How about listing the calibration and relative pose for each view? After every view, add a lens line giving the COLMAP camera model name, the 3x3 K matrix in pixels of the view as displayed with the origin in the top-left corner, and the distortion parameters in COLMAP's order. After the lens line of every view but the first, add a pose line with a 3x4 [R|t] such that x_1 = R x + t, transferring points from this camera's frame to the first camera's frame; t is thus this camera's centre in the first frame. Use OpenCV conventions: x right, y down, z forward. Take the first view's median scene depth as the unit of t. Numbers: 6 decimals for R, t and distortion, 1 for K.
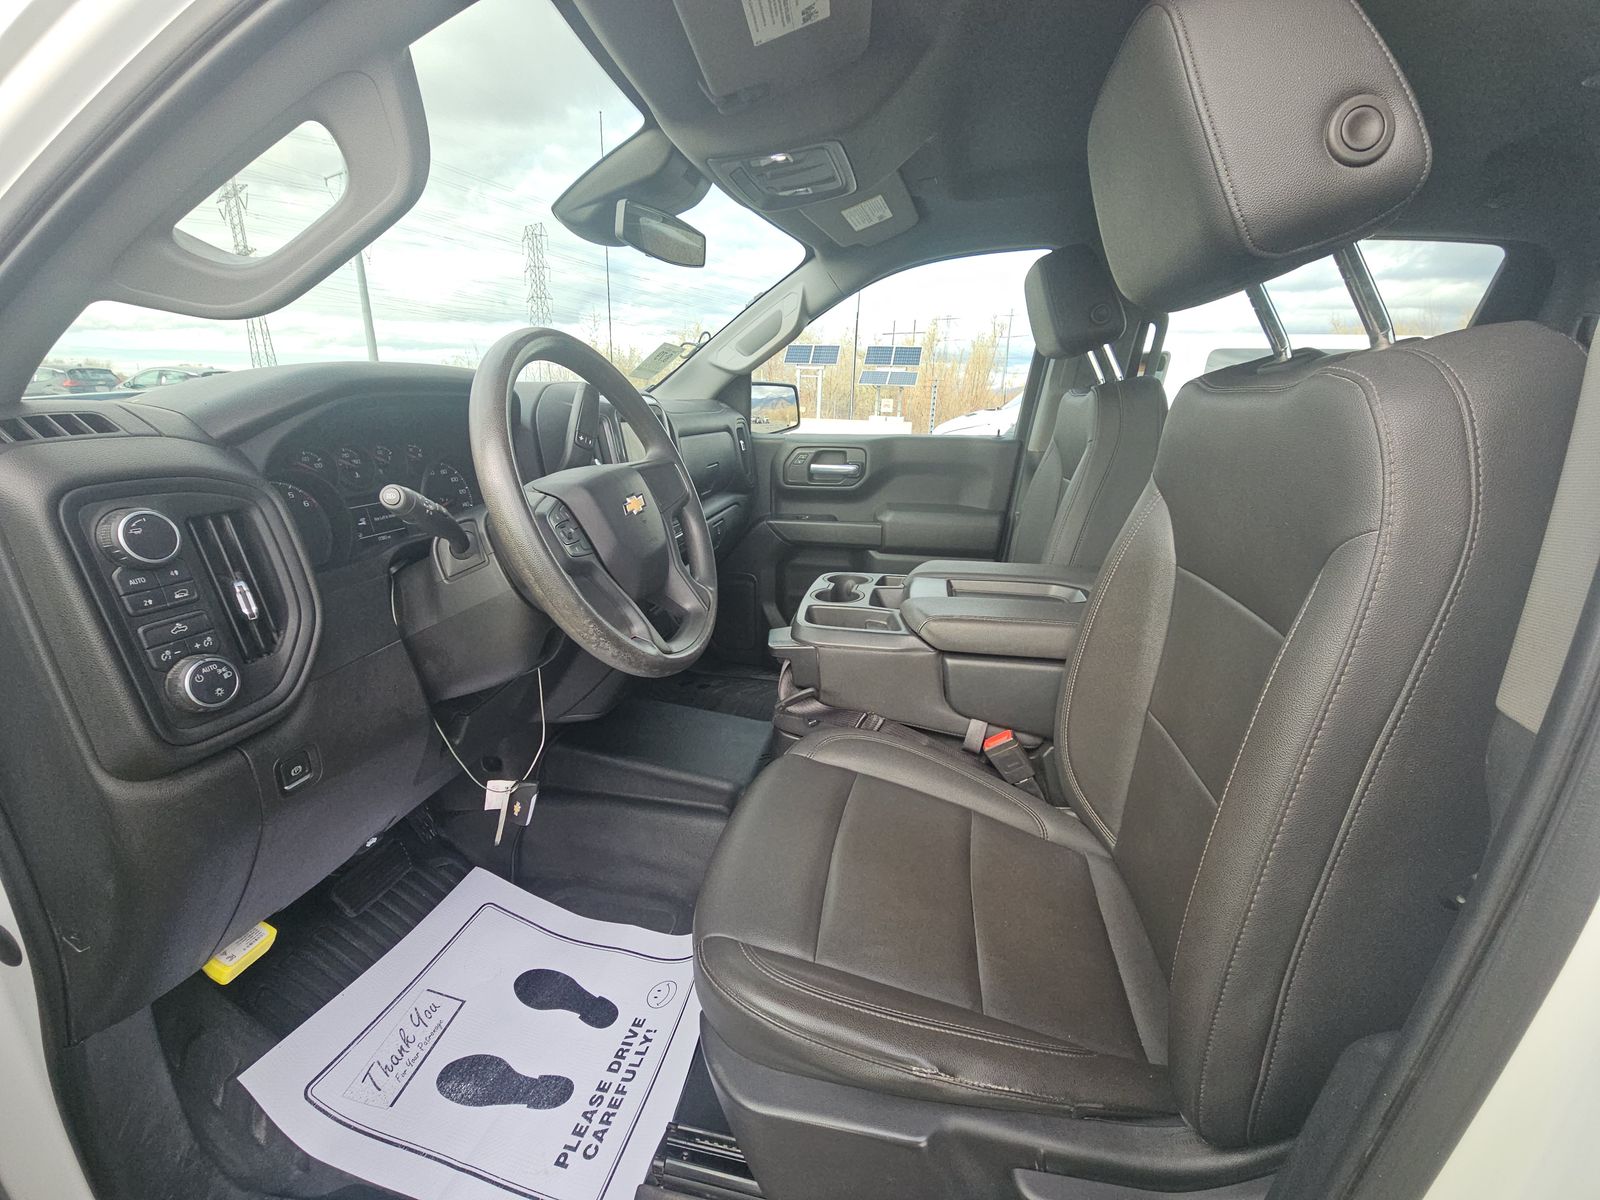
lens RADIAL K [[647.7, 0, 789.8], [0, 647.7, 615.2], [0, 0, 1]] dist [0.016069, -0.014819]
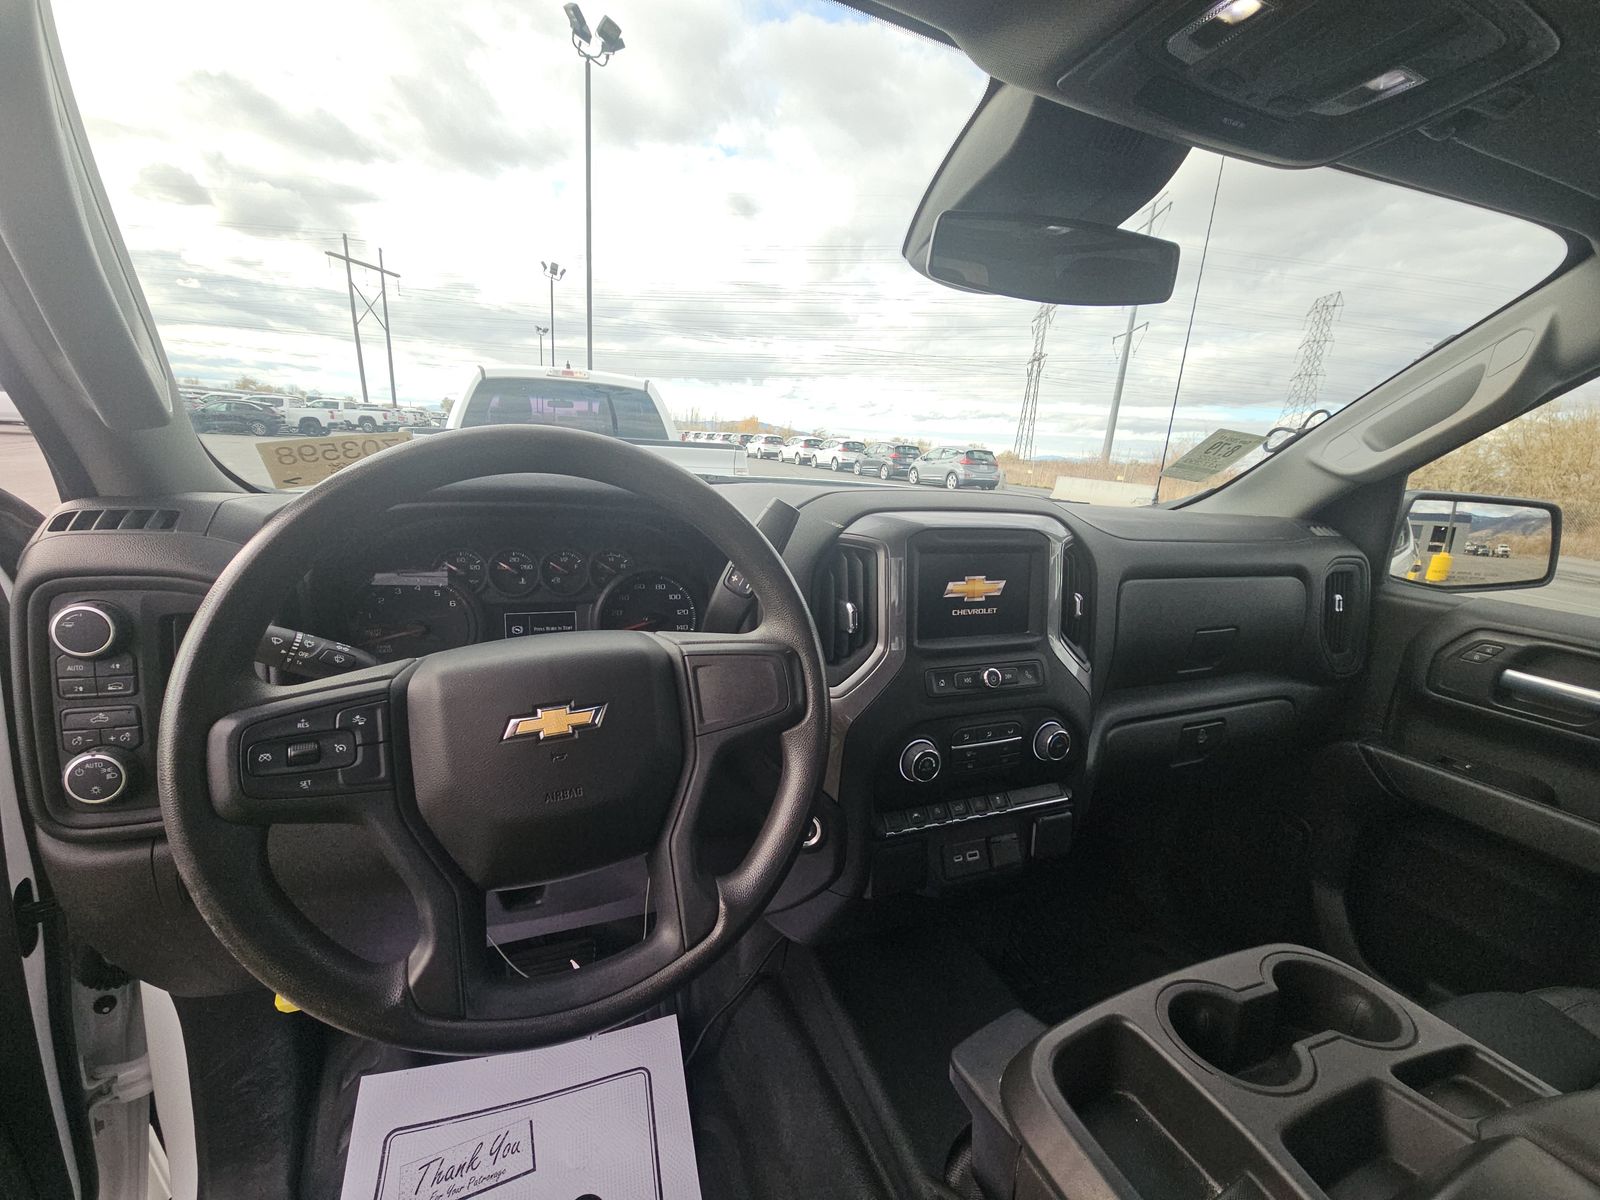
lens RADIAL K [[647.7, 0, 789.8], [0, 647.7, 615.2], [0, 0, 1]] dist [0.016069, -0.014819]
pose [[0.556972, 0.218844, -0.801180, 0.122612], [-0.308211, 0.950239, 0.045295, -0.140239], [0.771225, 0.221704, 0.596707, 0.323414]]
